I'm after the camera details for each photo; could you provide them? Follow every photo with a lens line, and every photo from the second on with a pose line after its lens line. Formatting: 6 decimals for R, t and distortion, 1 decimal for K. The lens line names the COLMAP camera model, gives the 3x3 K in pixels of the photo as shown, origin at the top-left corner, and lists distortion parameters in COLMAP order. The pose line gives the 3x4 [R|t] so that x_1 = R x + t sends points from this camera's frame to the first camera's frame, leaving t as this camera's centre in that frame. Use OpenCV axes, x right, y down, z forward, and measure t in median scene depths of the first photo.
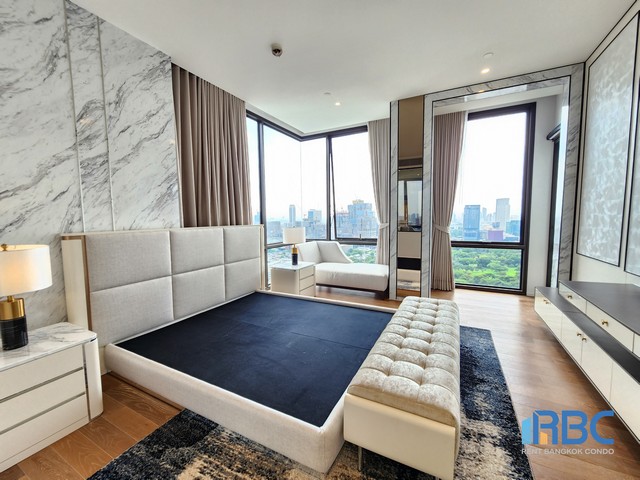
lens RADIAL K [[264.2, 0, 320.0], [0, 264.2, 240.0], [0, 0, 1]] dist [0.003054, 0.000551]
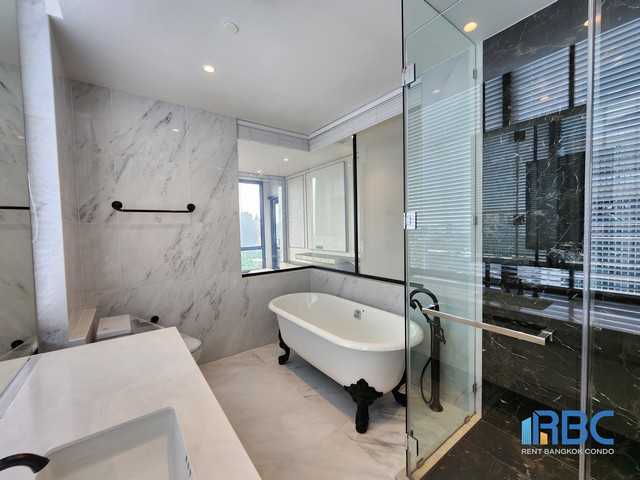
lens RADIAL K [[264.2, 0, 320.0], [0, 264.2, 240.0], [0, 0, 1]] dist [0.003054, 0.000551]
pose [[0.435692, -0.033840, 0.899459, -0.892967], [0.094691, 0.995471, -0.008415, 0.025024], [-0.895101, 0.088837, 0.436923, -0.301504]]
